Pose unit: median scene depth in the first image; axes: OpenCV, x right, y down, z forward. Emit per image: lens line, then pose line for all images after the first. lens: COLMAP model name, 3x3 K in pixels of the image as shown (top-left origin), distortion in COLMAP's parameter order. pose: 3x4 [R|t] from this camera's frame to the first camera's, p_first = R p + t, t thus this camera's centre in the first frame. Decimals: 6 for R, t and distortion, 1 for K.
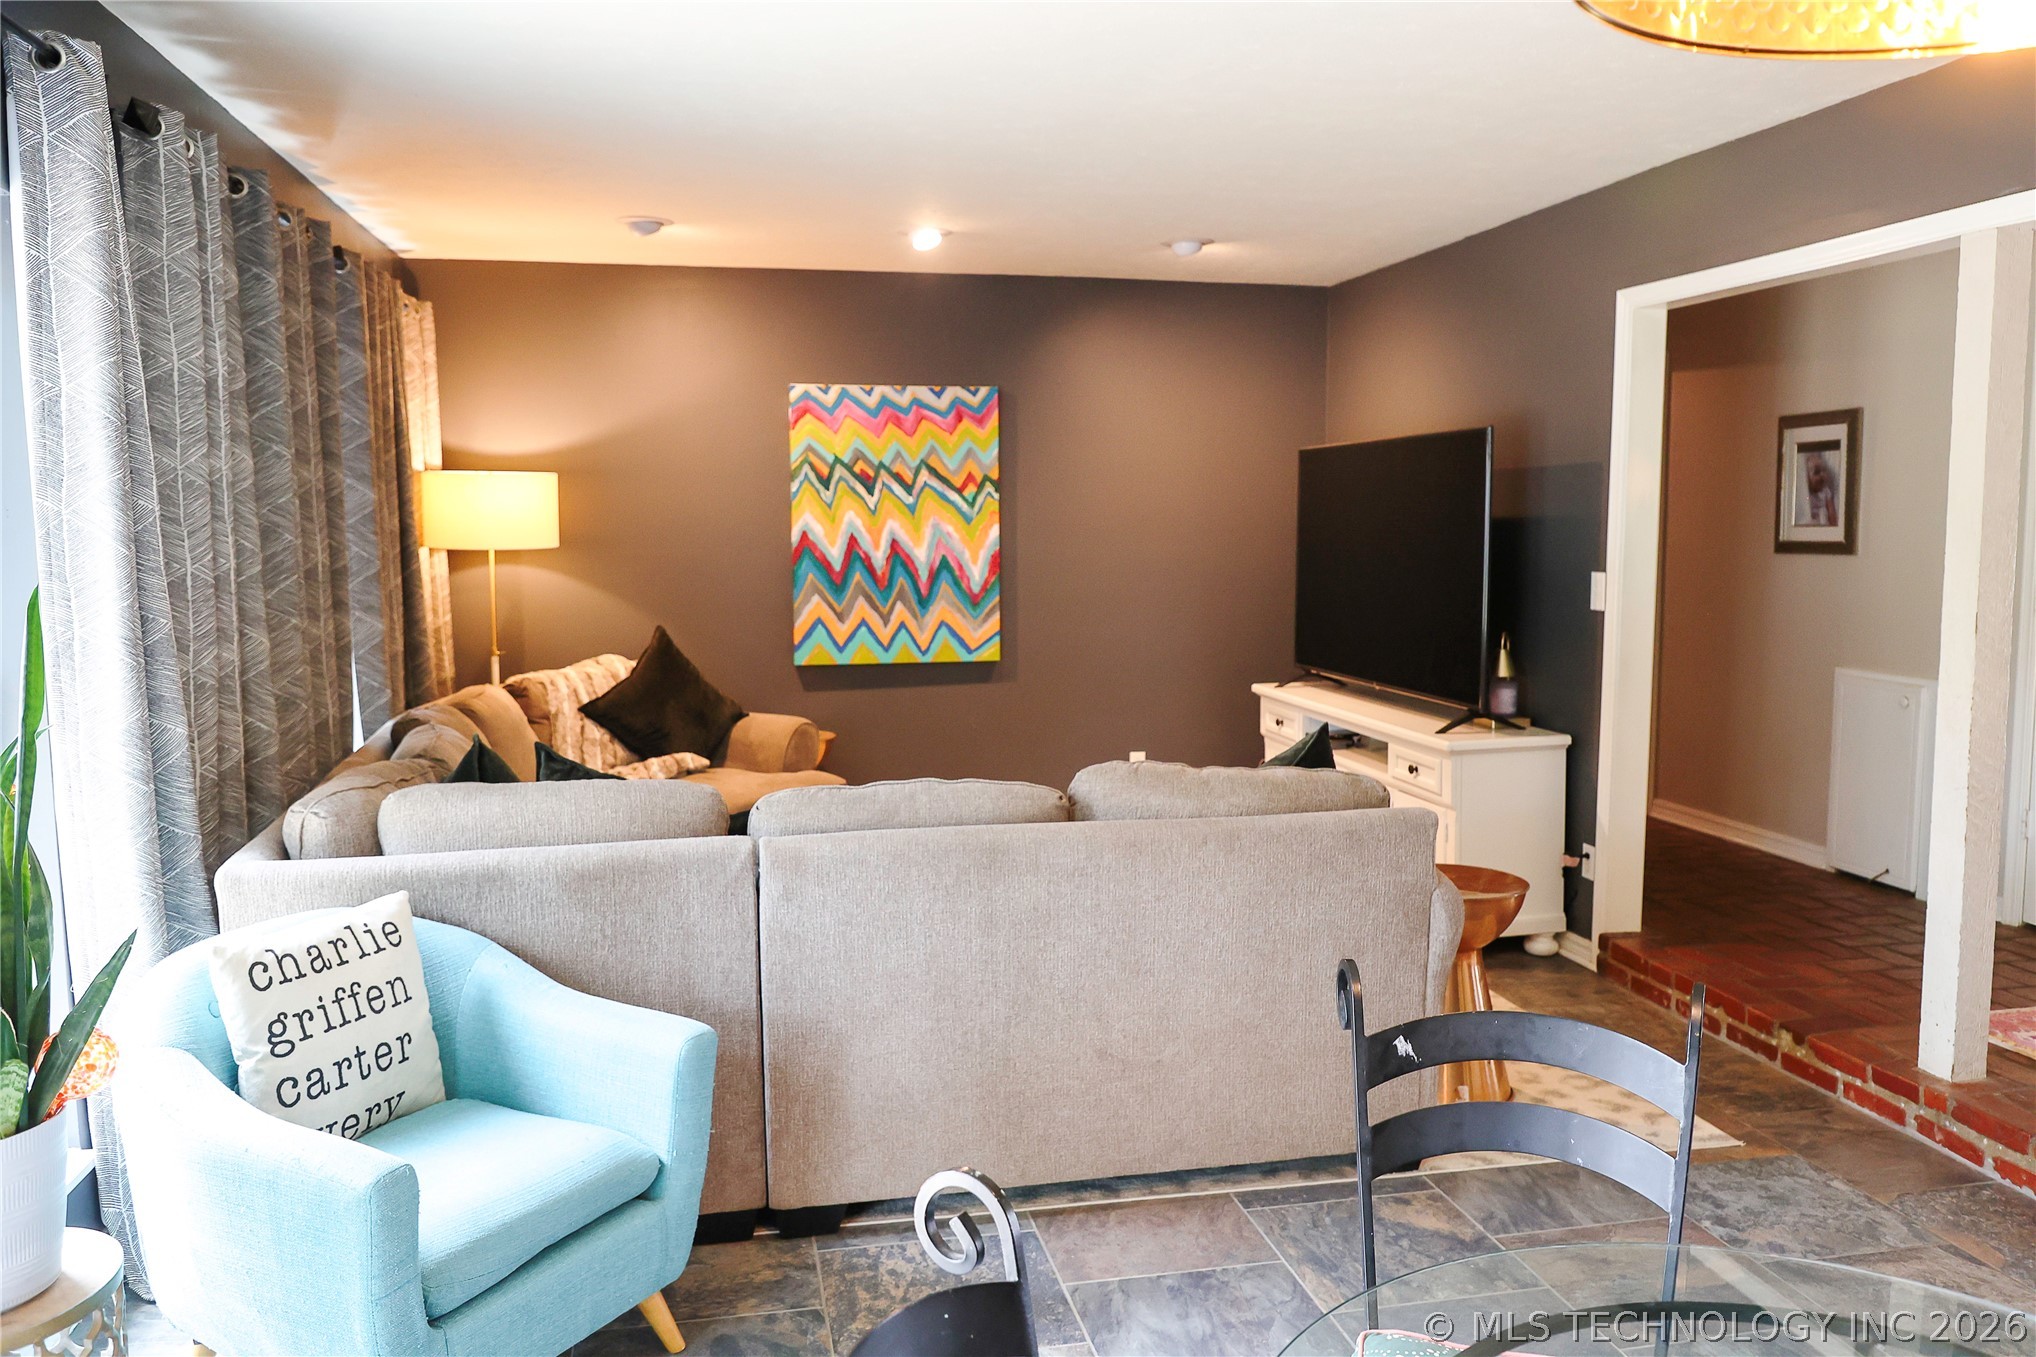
lens RADIAL K [[1482.3, 0, 976.6], [0, 1482.3, 650.2], [0, 0, 1]] dist [-0.016775, 0.000034]
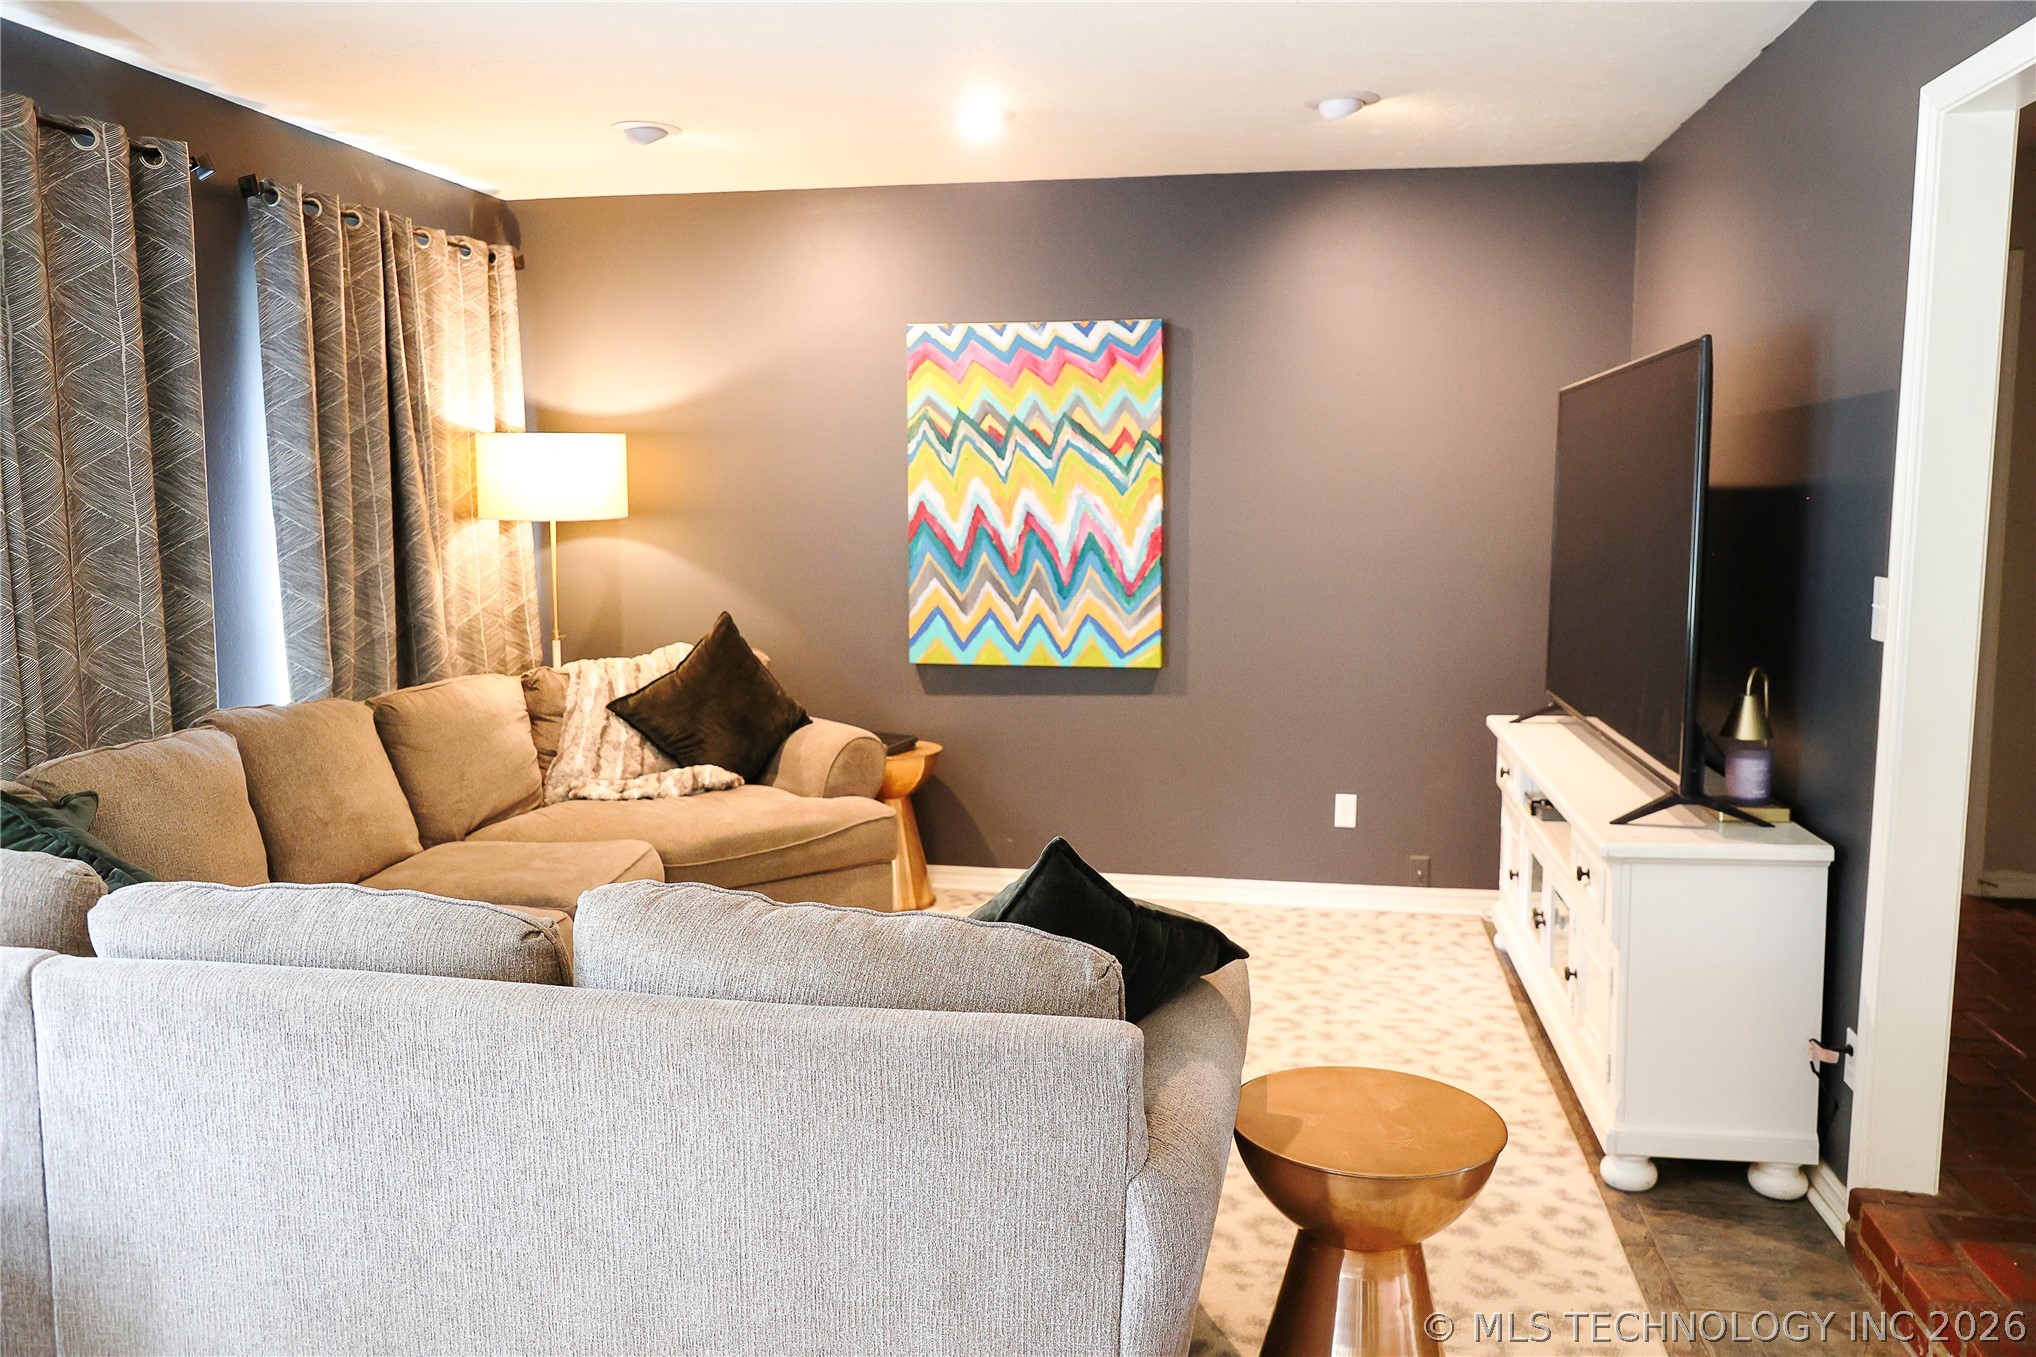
lens RADIAL K [[1482.3, 0, 976.6], [0, 1482.3, 650.2], [0, 0, 1]] dist [-0.016775, 0.000034]
pose [[0.935505, 0.040108, -0.351028, 0.206847], [-0.034119, 0.999148, 0.023232, -0.017719], [0.351661, -0.009757, 0.936077, 0.232266]]
